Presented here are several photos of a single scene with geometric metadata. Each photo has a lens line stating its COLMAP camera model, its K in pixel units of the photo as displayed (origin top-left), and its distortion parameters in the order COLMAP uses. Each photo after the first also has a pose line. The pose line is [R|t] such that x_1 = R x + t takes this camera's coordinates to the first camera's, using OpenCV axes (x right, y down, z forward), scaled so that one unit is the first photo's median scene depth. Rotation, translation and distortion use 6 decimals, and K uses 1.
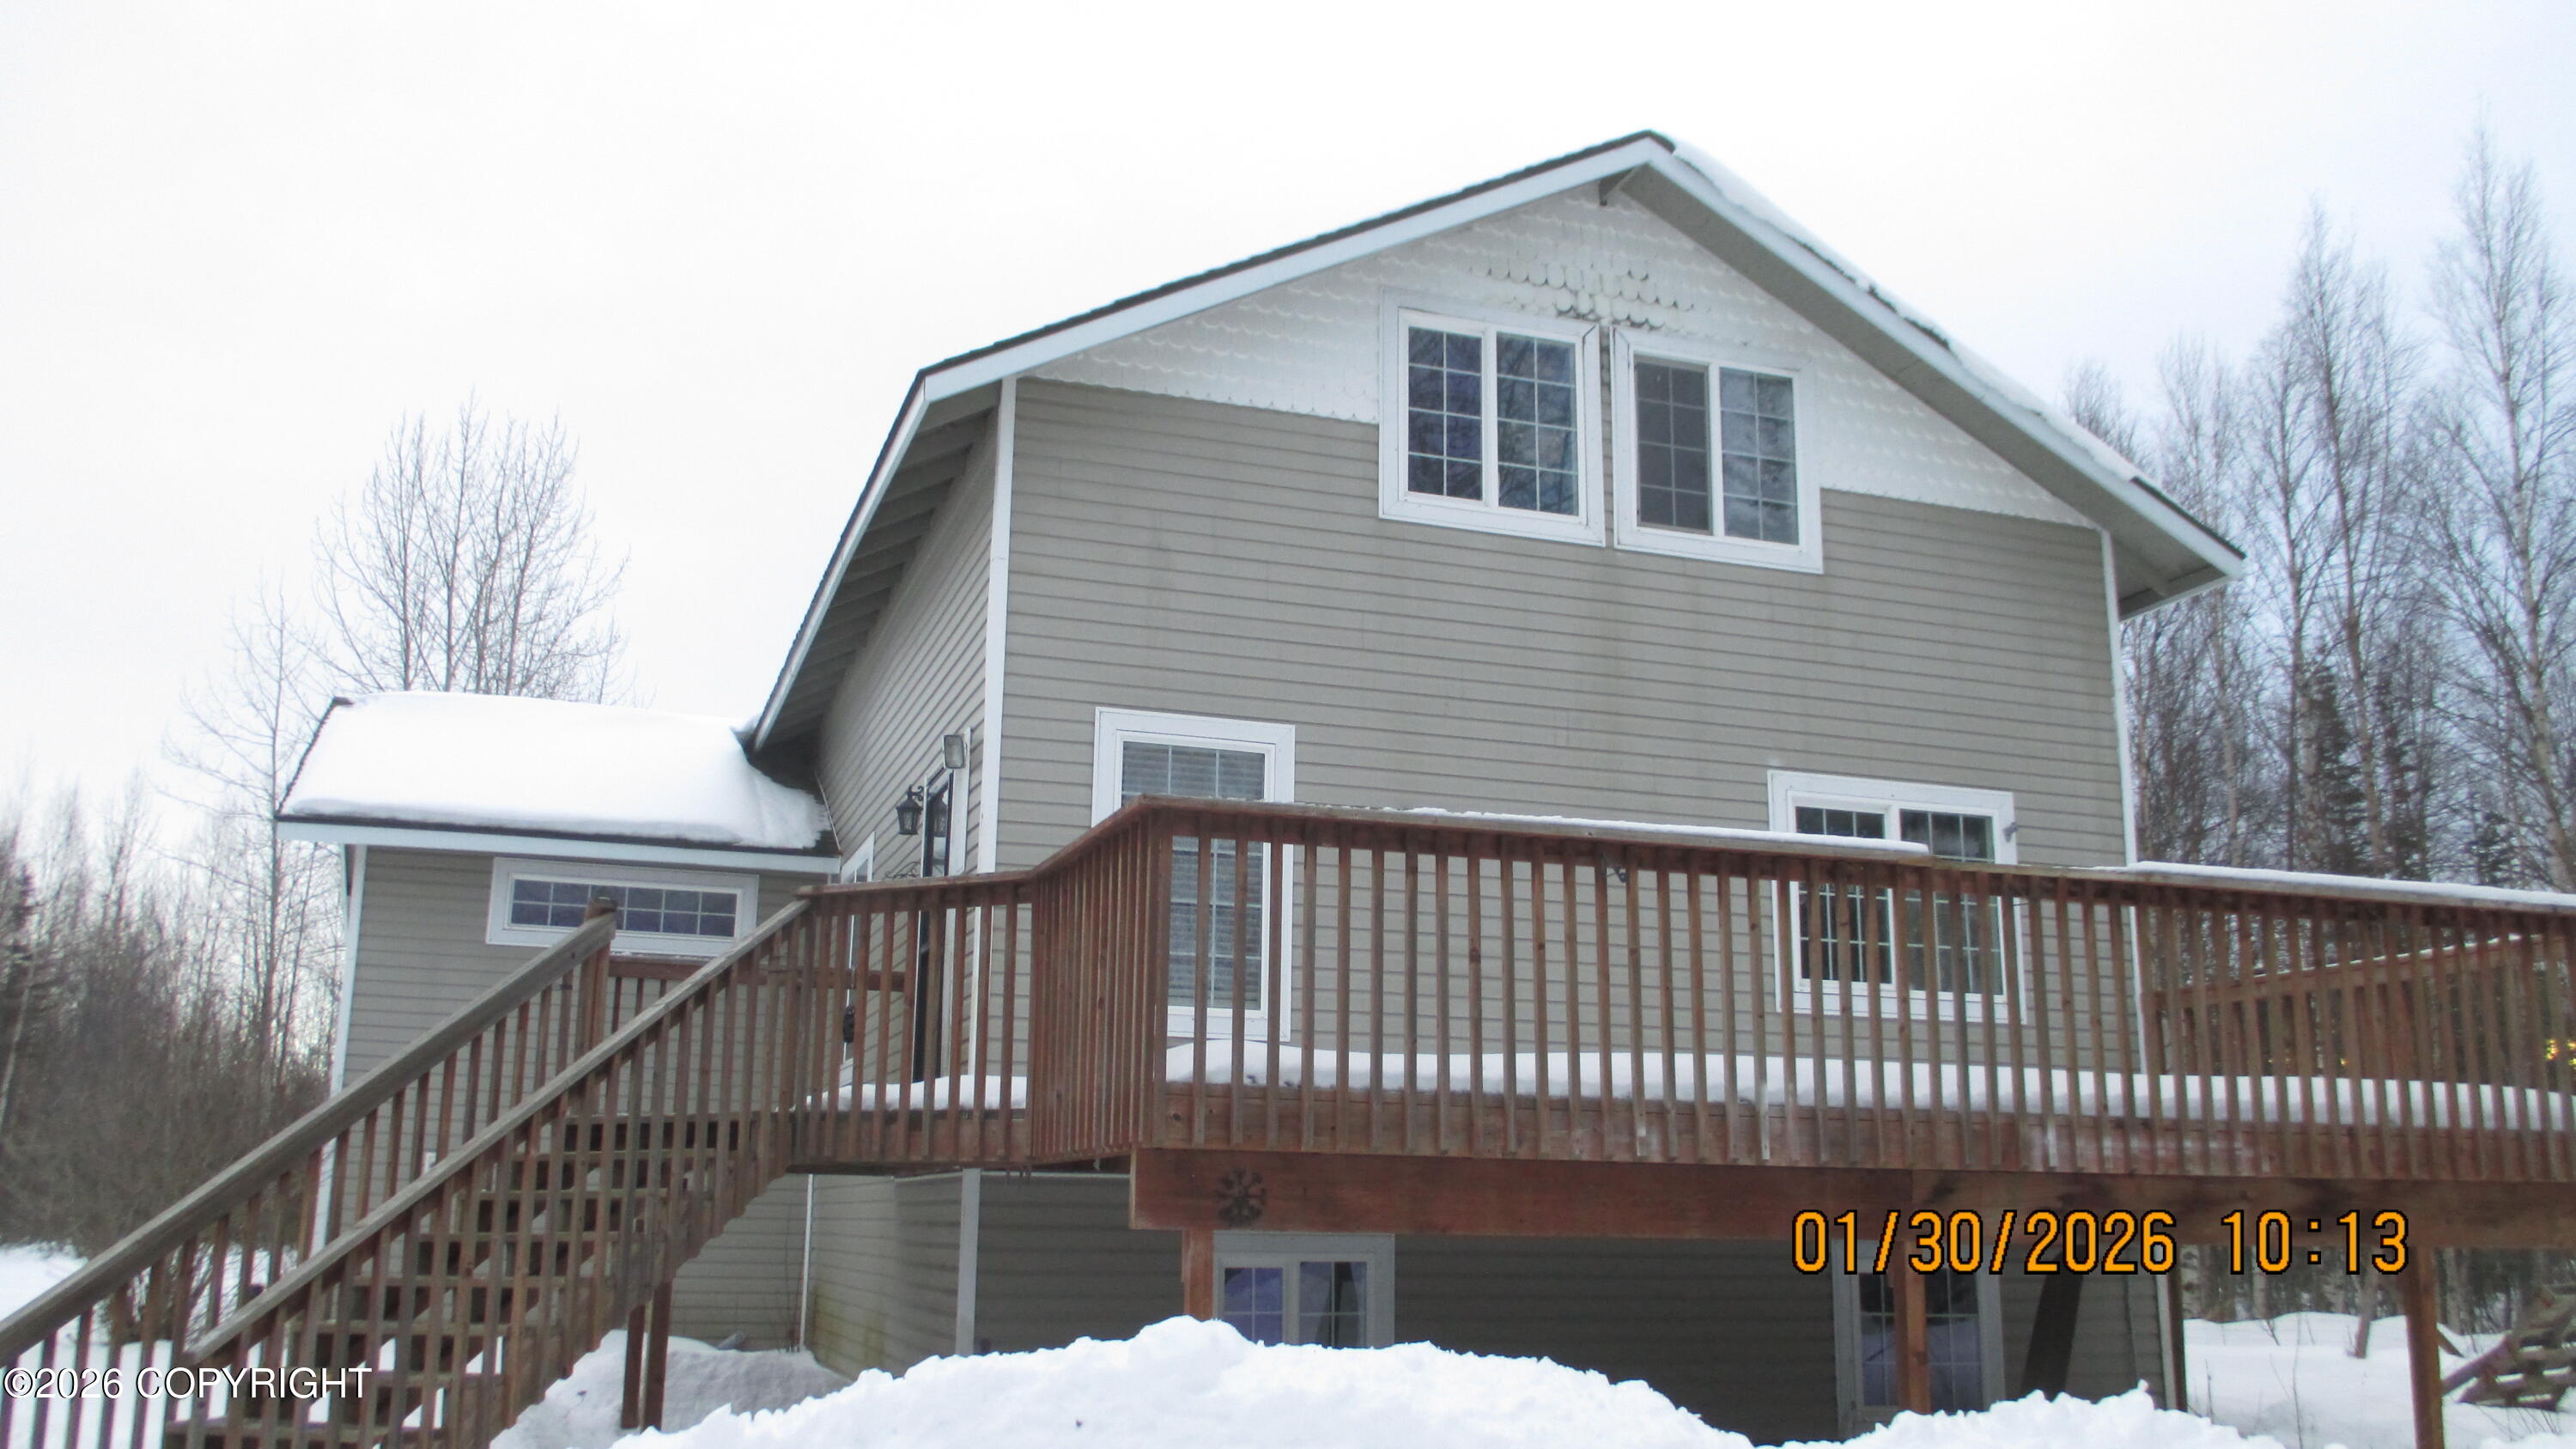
lens RADIAL K [[2241.2, 0, 1288.0], [0, 2241.2, 724.5], [0, 0, 1]] dist [-0.040139, 0.146723]
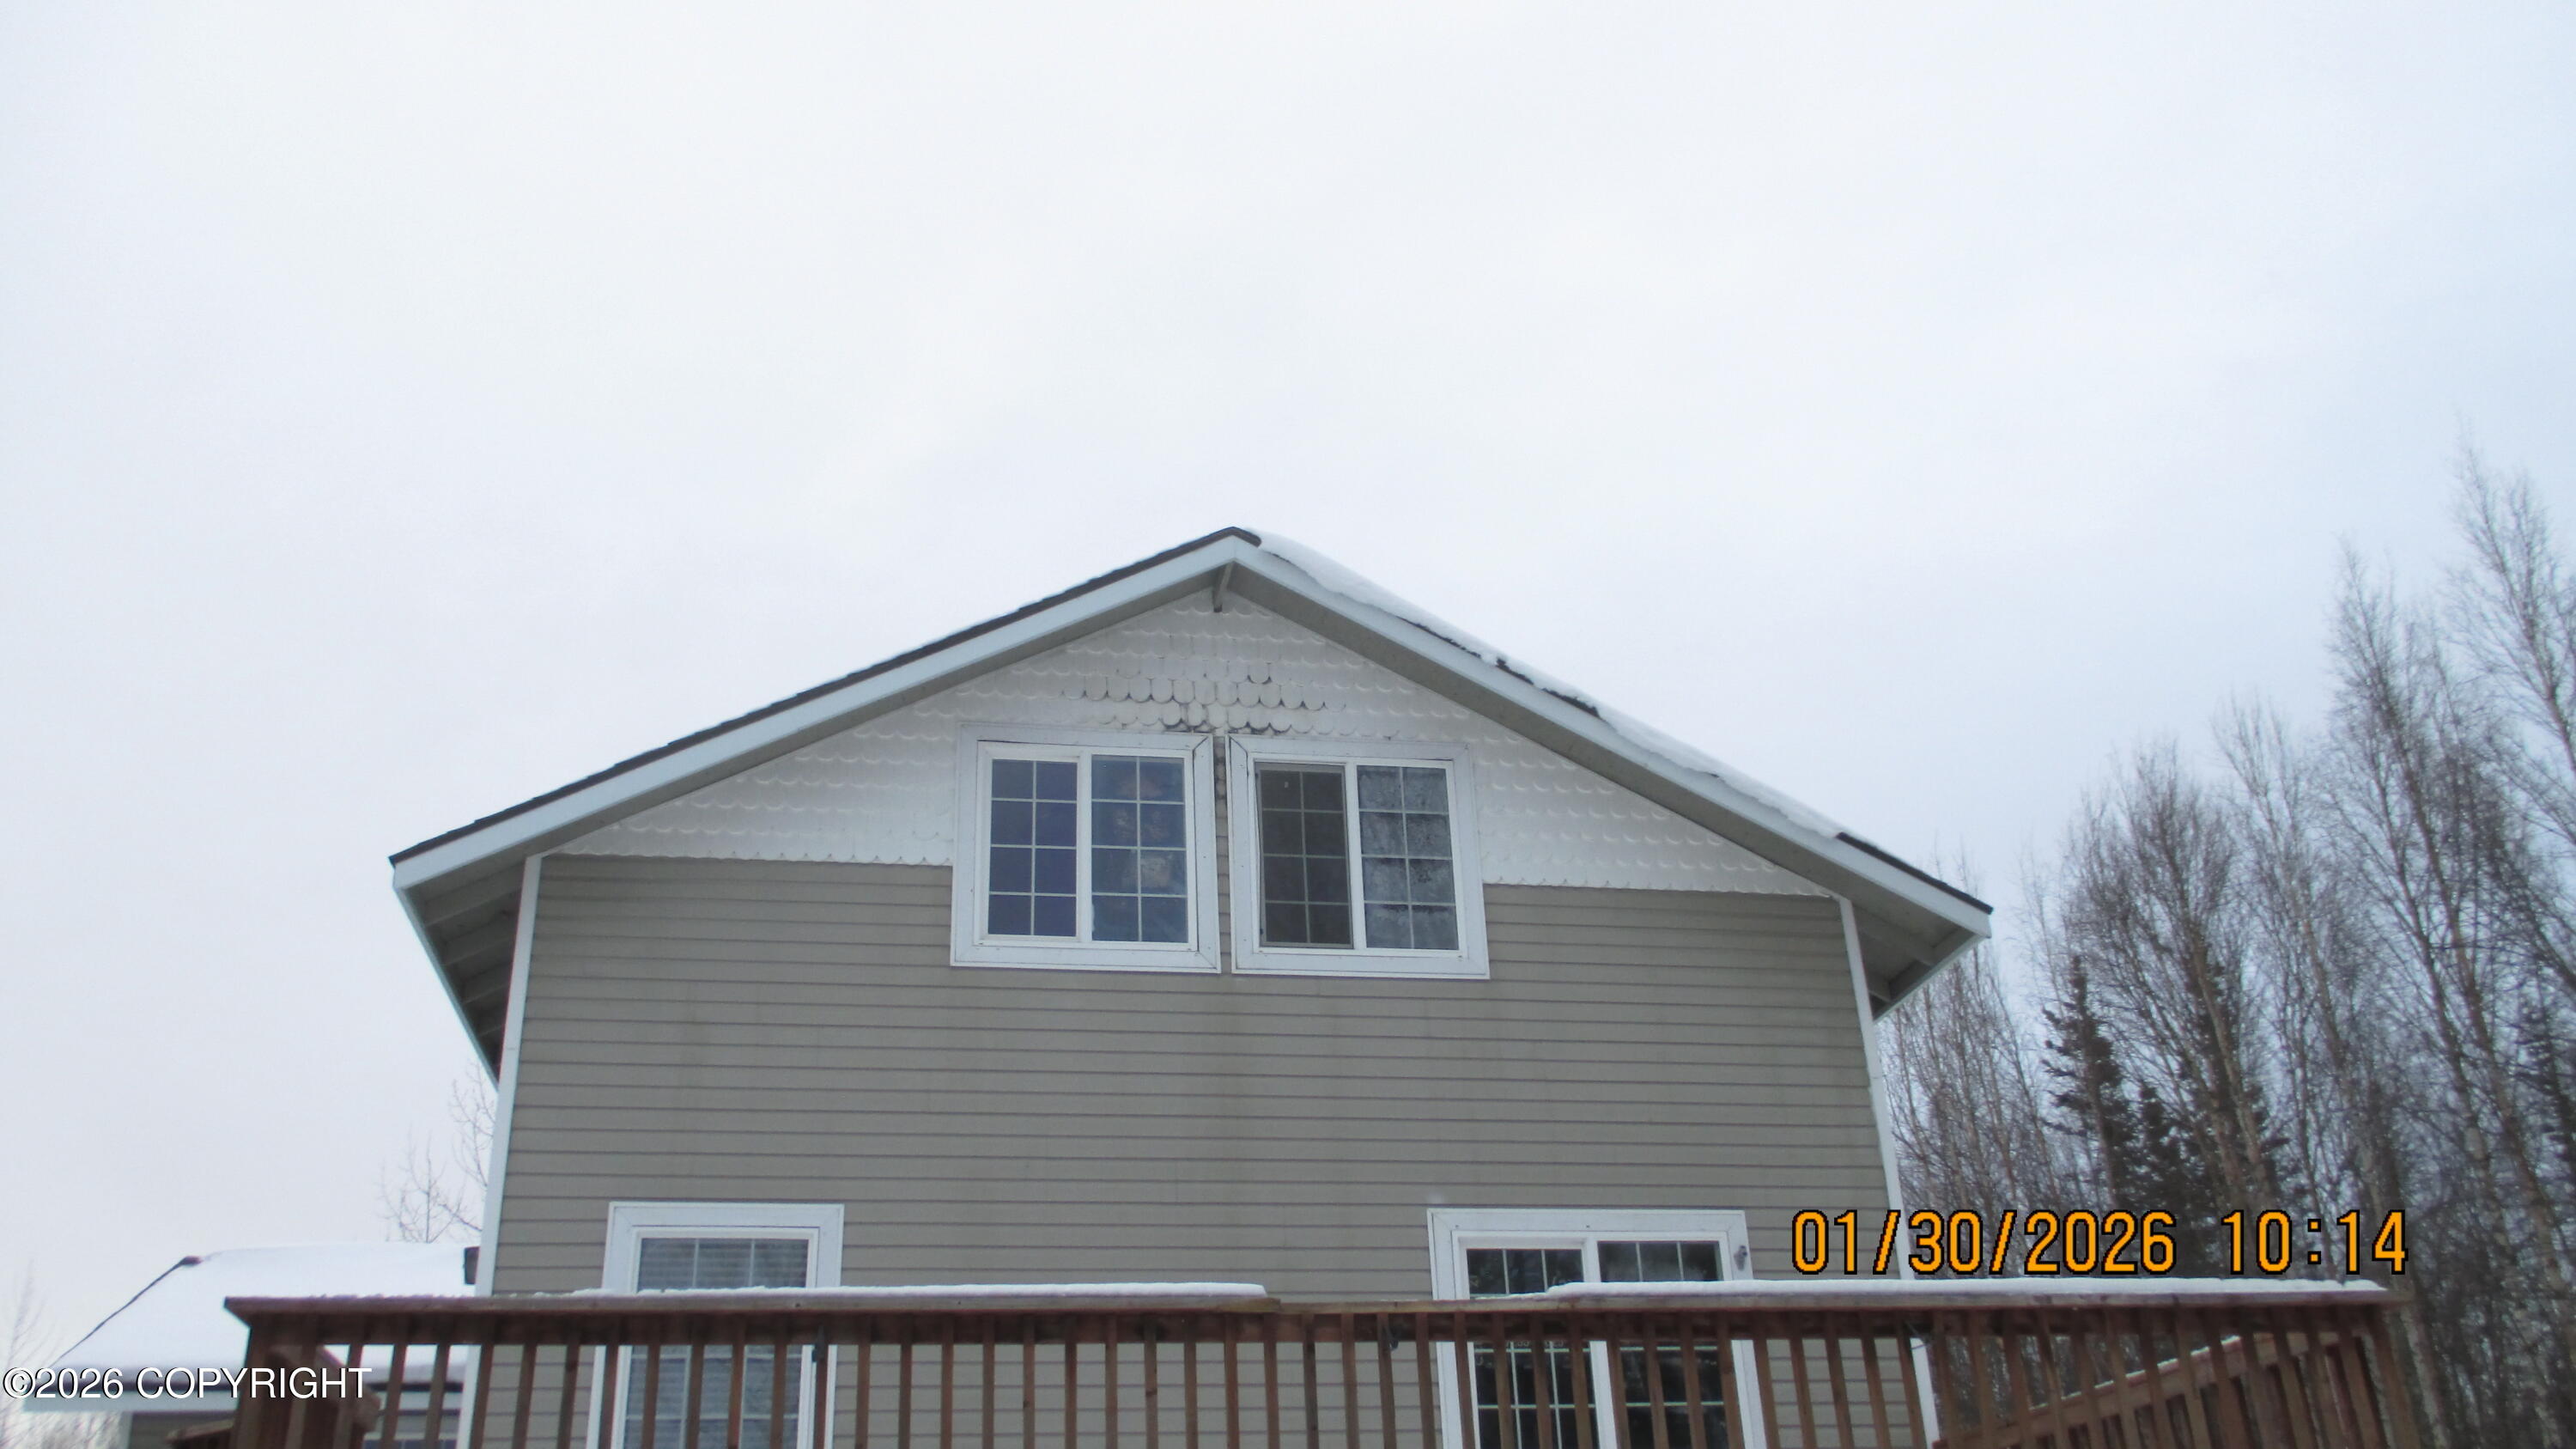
lens RADIAL K [[2214.3, 0, 1288.0], [0, 2214.3, 724.5], [0, 0, 1]] dist [-0.019472, 0.003946]
pose [[0.984783, -0.116487, -0.128972, 0.291504], [0.085186, 0.970395, -0.226003, 0.027040], [0.151480, 0.211578, 0.965551, 0.120233]]
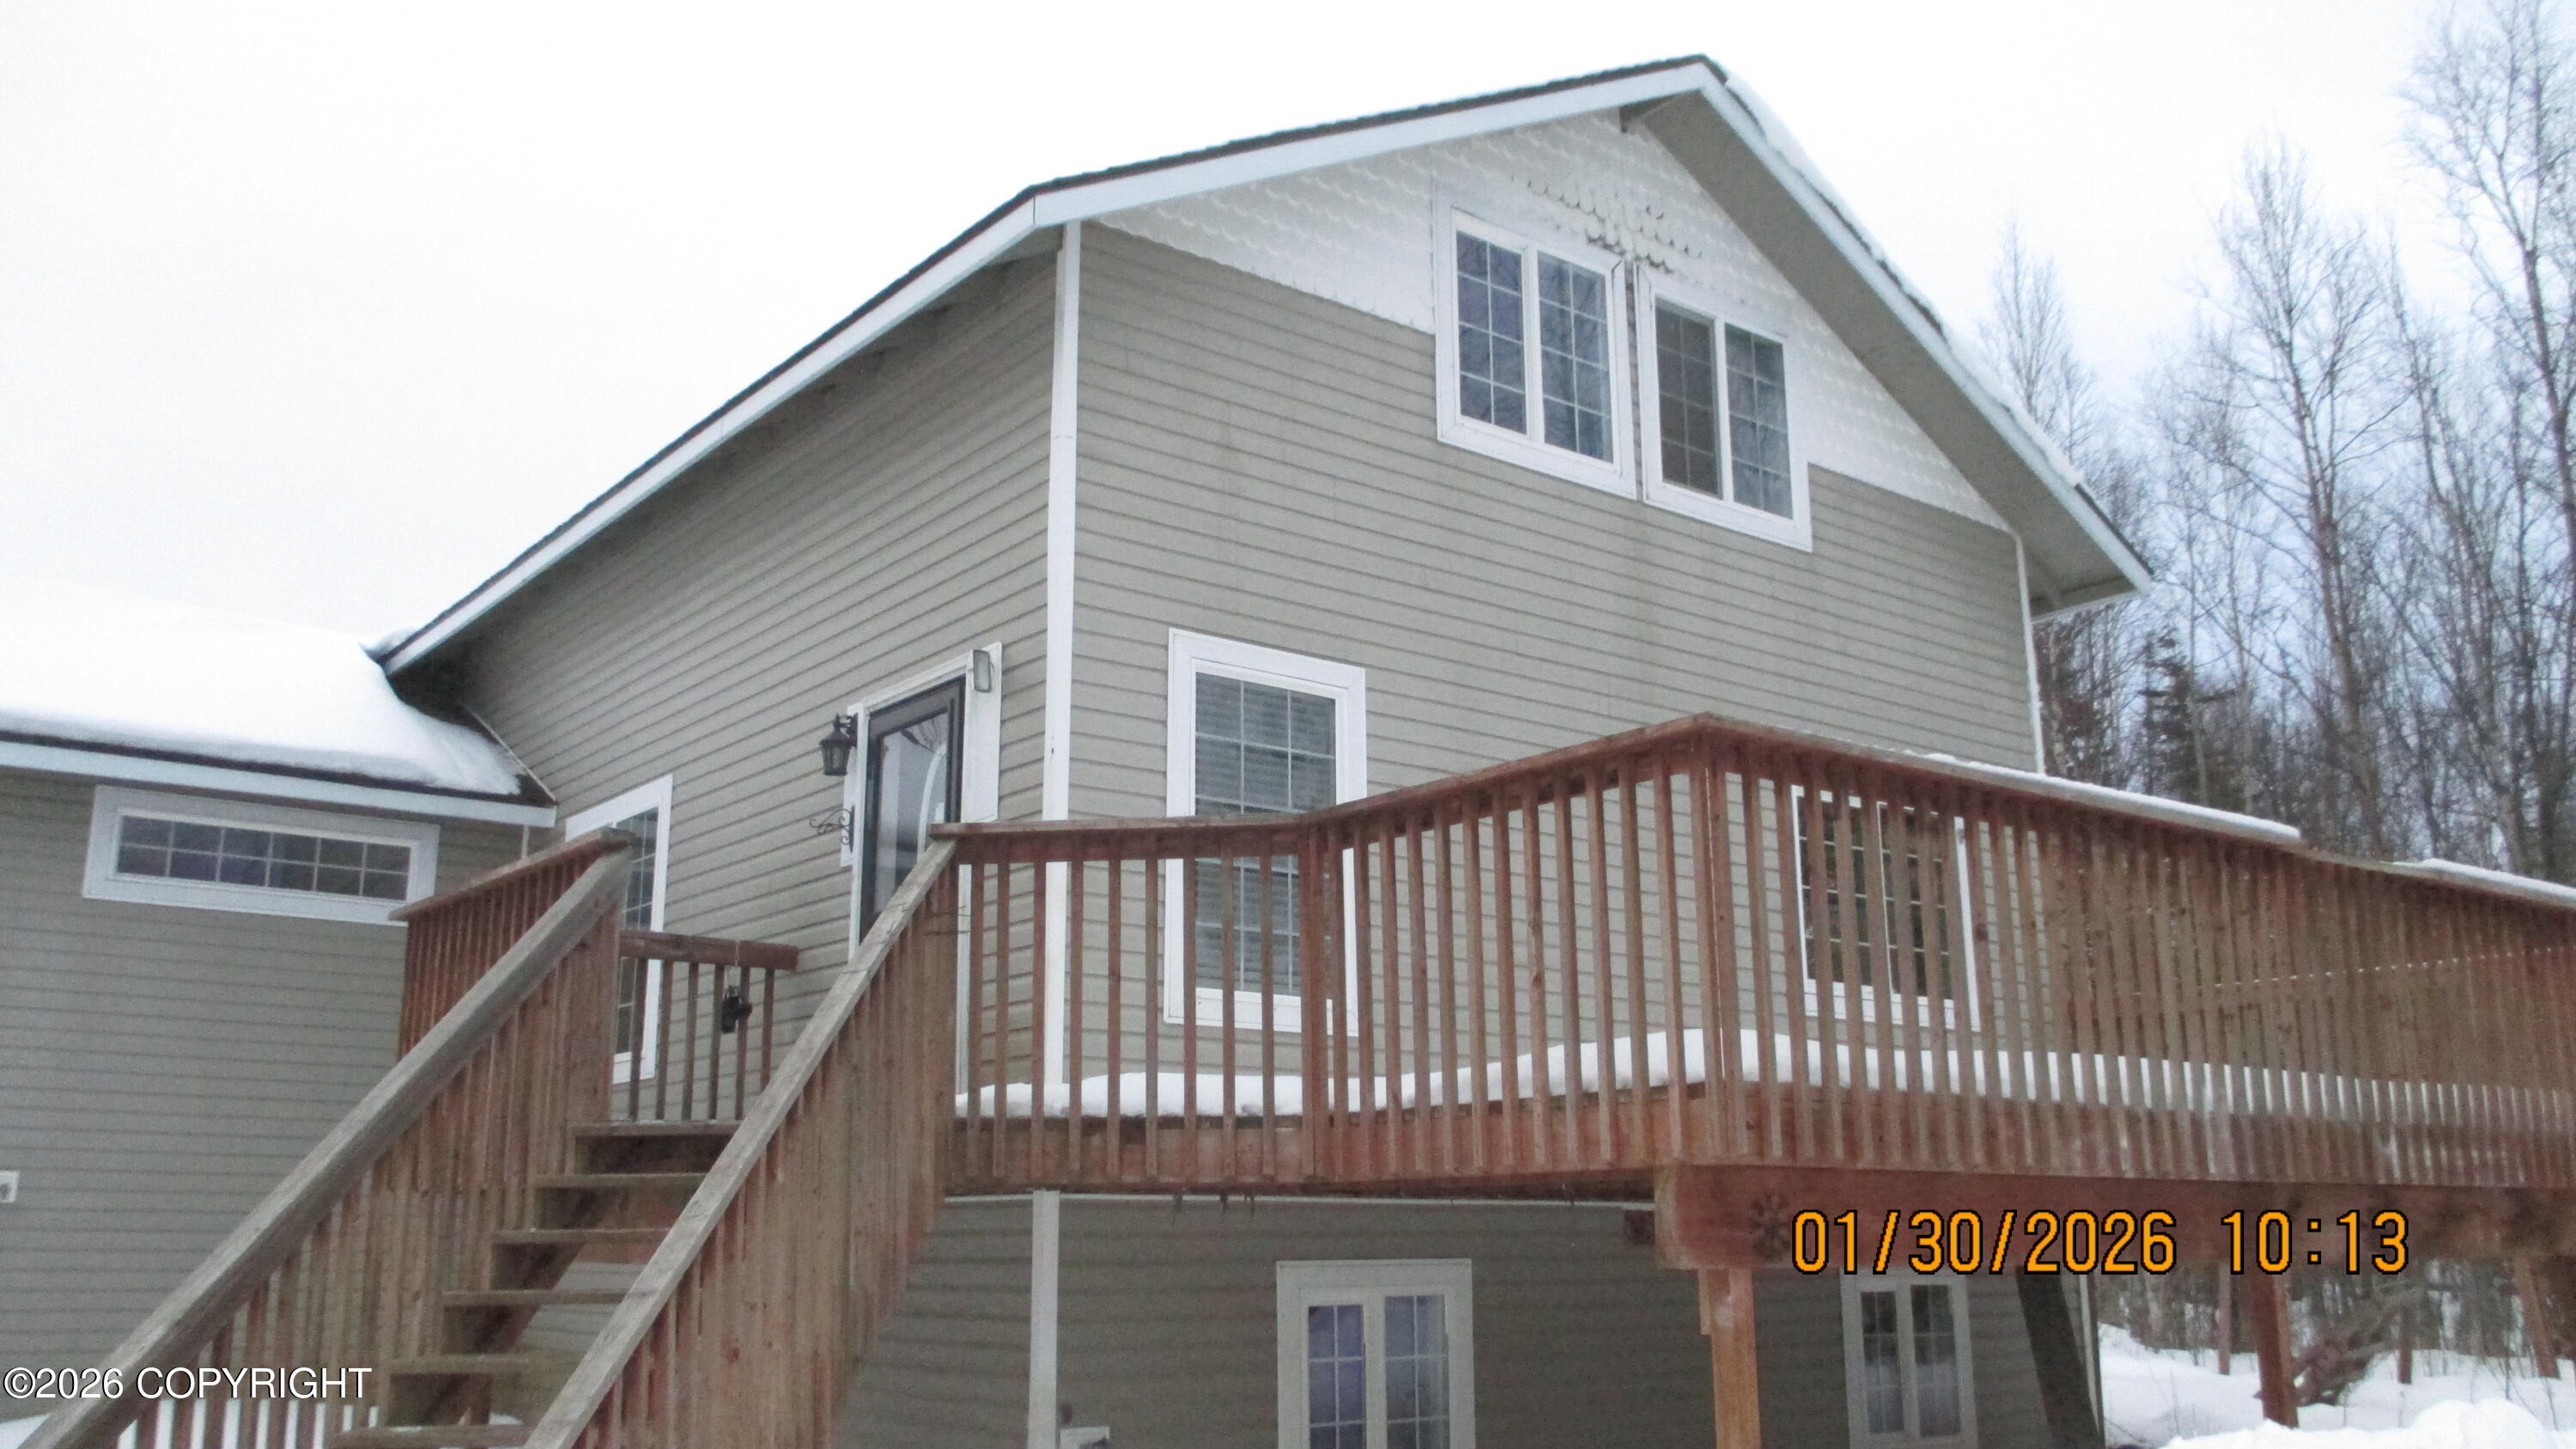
lens RADIAL K [[2214.3, 0, 1288.0], [0, 2214.3, 724.5], [0, 0, 1]] dist [-0.019472, 0.003946]
pose [[0.941747, 0.061122, 0.330722, -0.280539], [-0.058827, 0.998124, -0.016955, 0.034840], [-0.331138, -0.003488, 0.943576, 0.194379]]
